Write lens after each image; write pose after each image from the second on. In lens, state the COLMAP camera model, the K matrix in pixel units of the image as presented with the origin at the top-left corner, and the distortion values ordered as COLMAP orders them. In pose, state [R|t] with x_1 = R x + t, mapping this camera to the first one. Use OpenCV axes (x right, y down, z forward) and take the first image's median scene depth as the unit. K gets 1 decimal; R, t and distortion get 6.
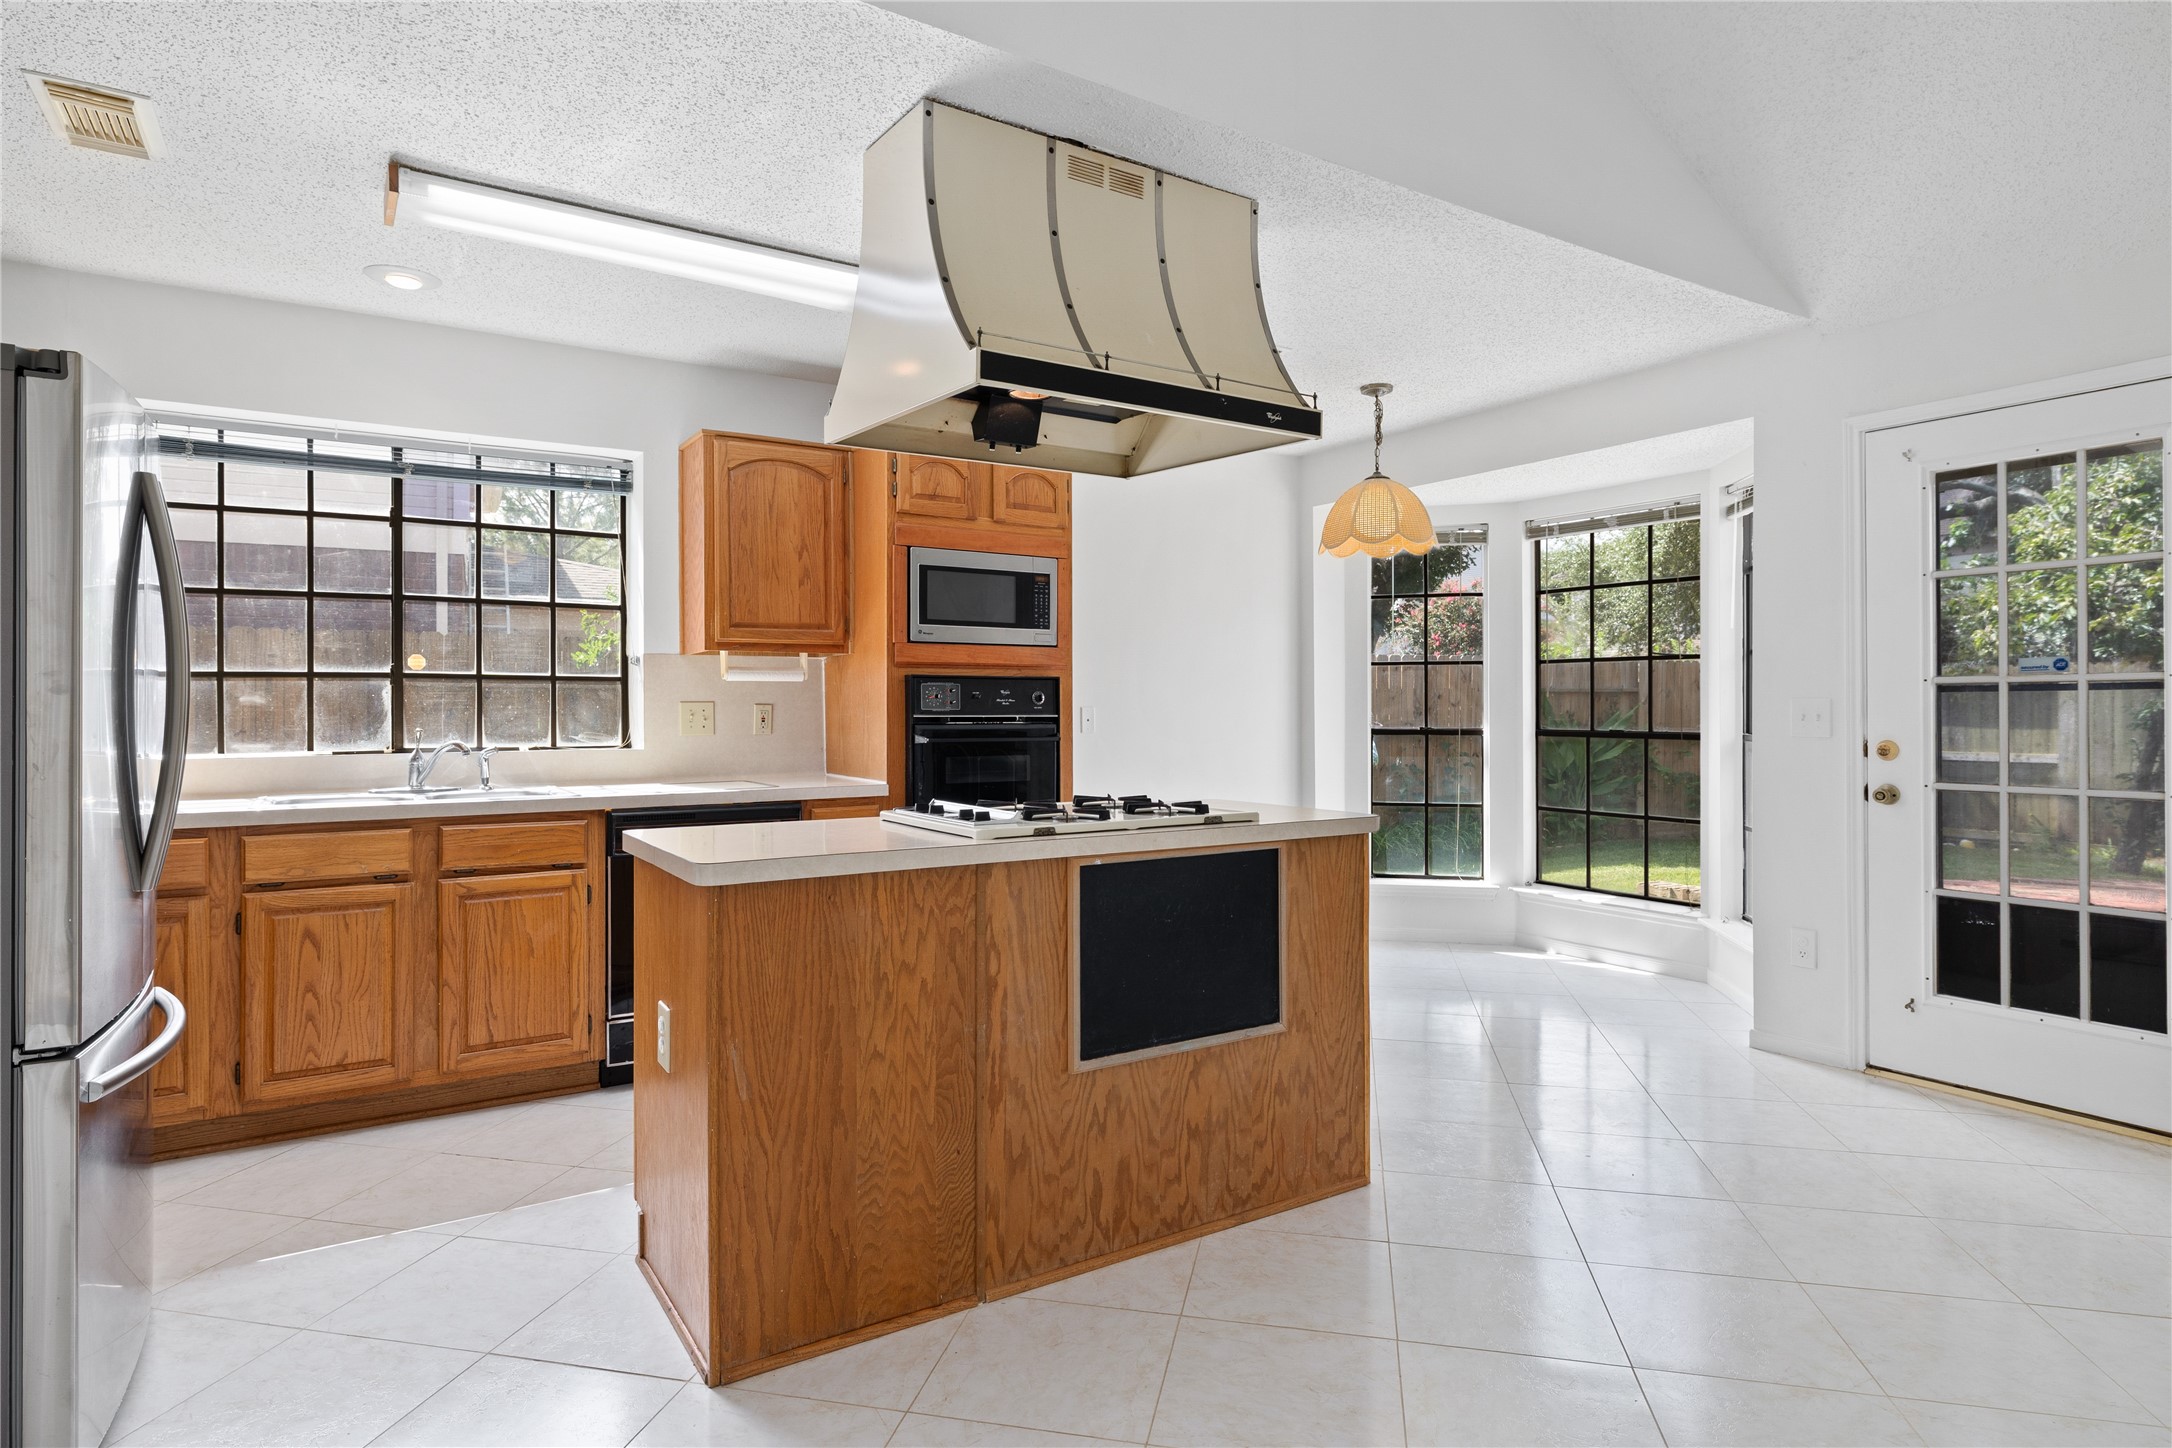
lens RADIAL K [[1184.0, 0, 1086.0], [0, 1184.0, 724.0], [0, 0, 1]] dist [-0.000377, 0.000121]
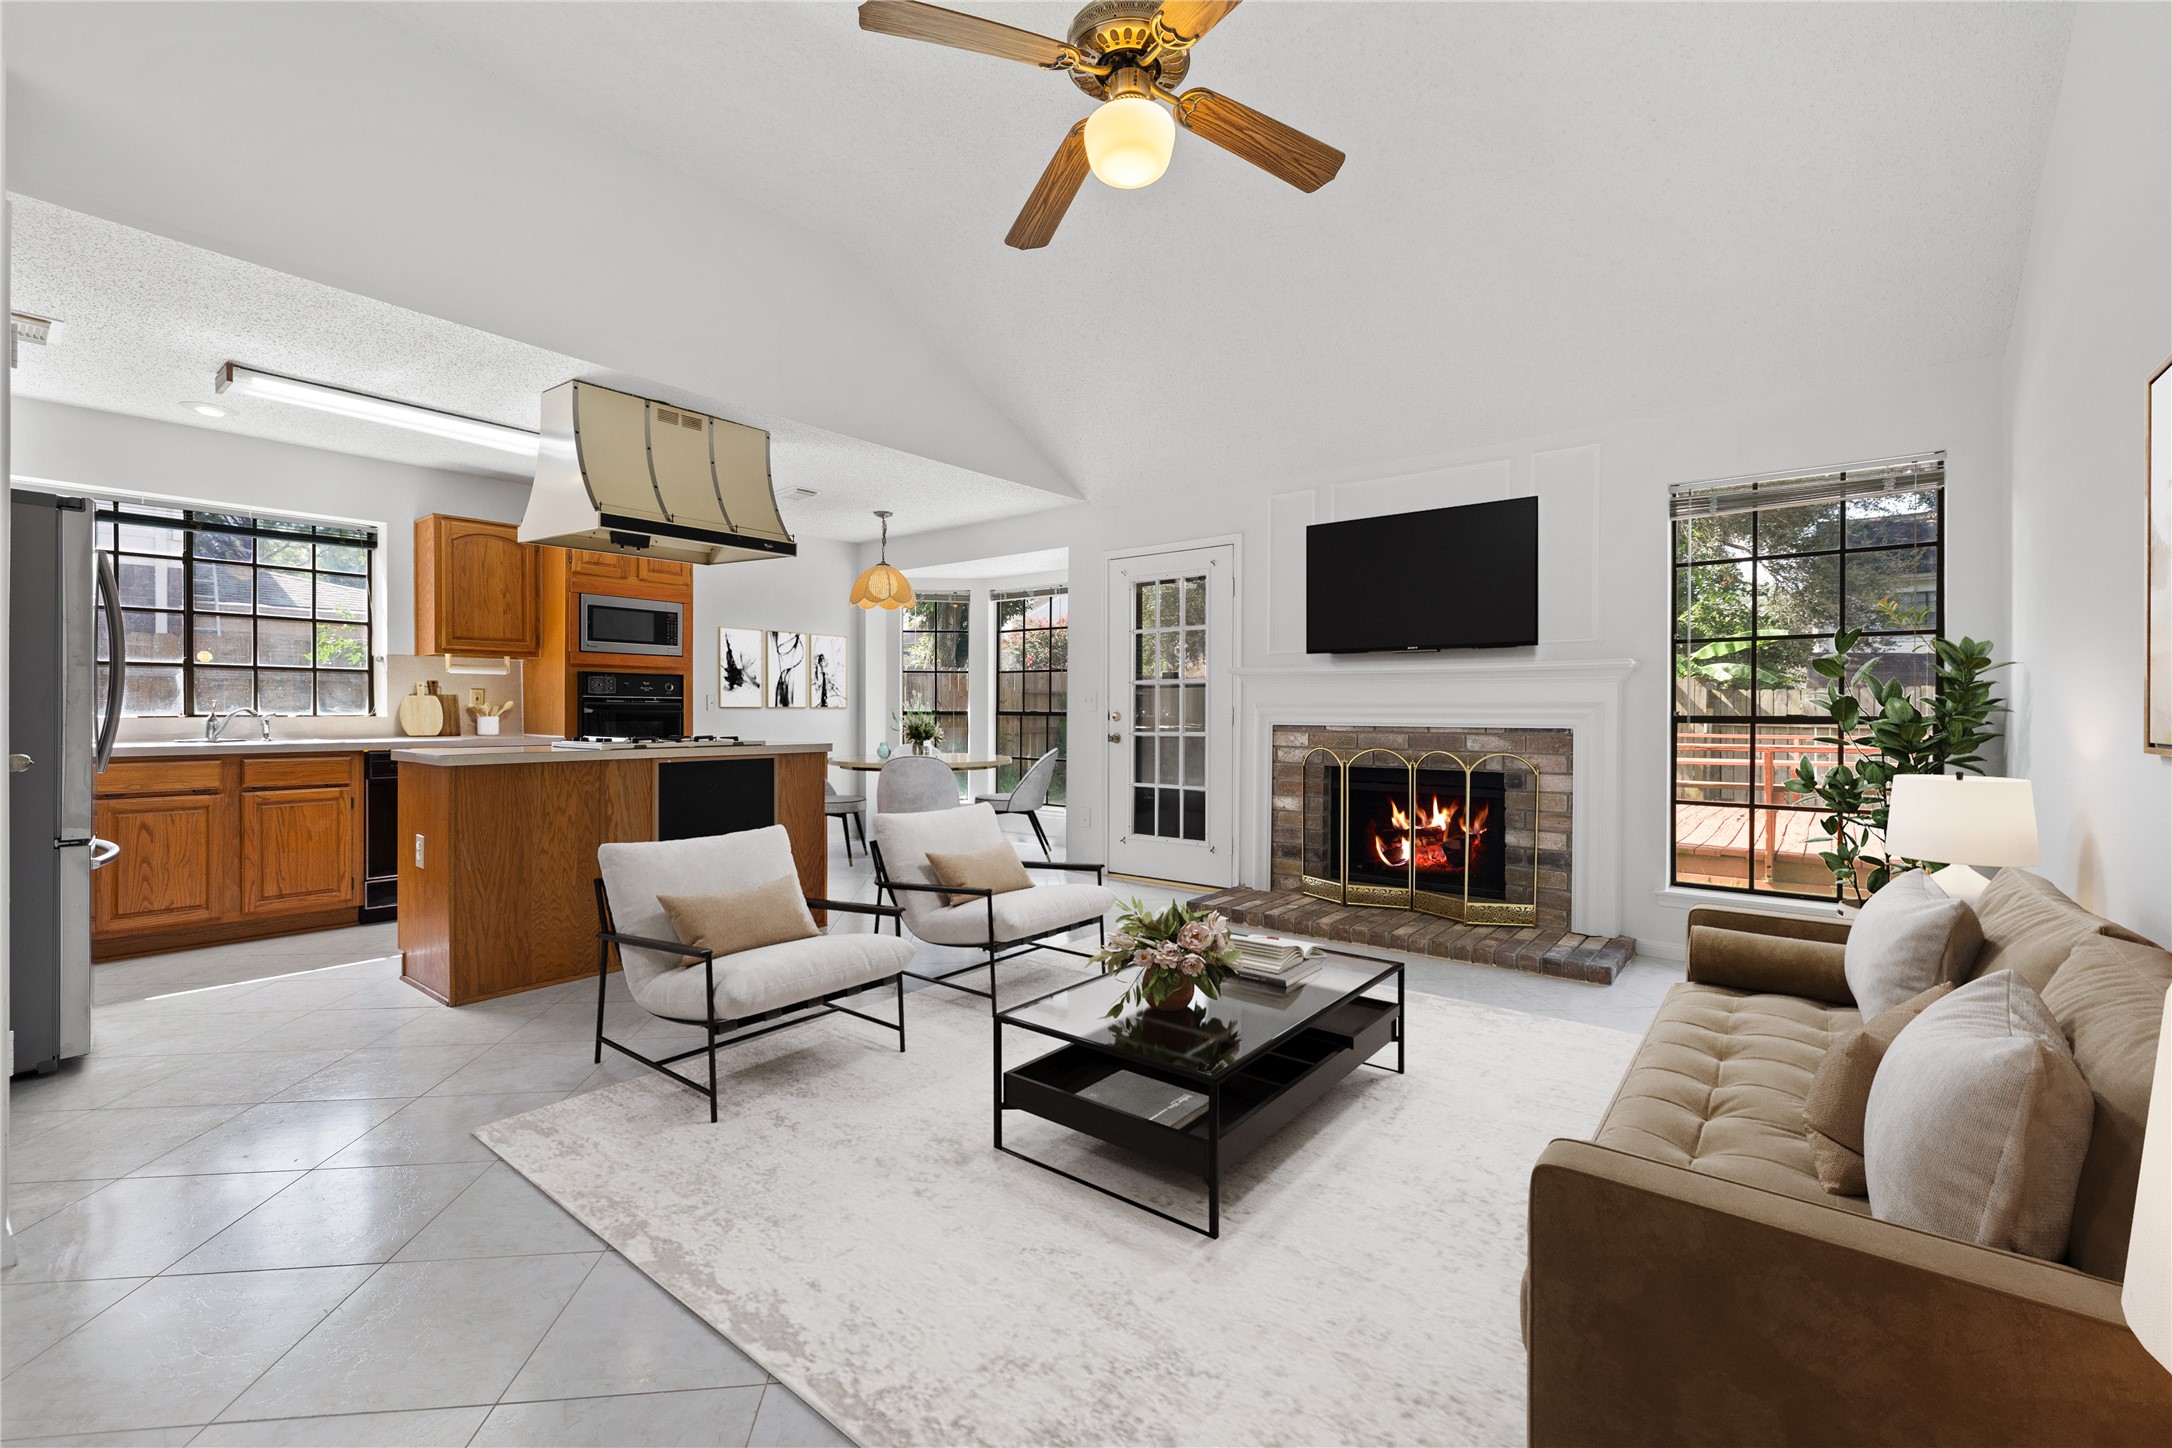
lens RADIAL K [[917.1, 0, 1084.1], [0, 917.1, 720.1], [0, 0, 1]] dist [0.002060, 0.000485]
pose [[0.948526, 0.001672, 0.316694, 0.131651], [-0.000916, 0.999996, -0.002536, 0.034169], [-0.316697, 0.002115, 0.948524, -0.511529]]
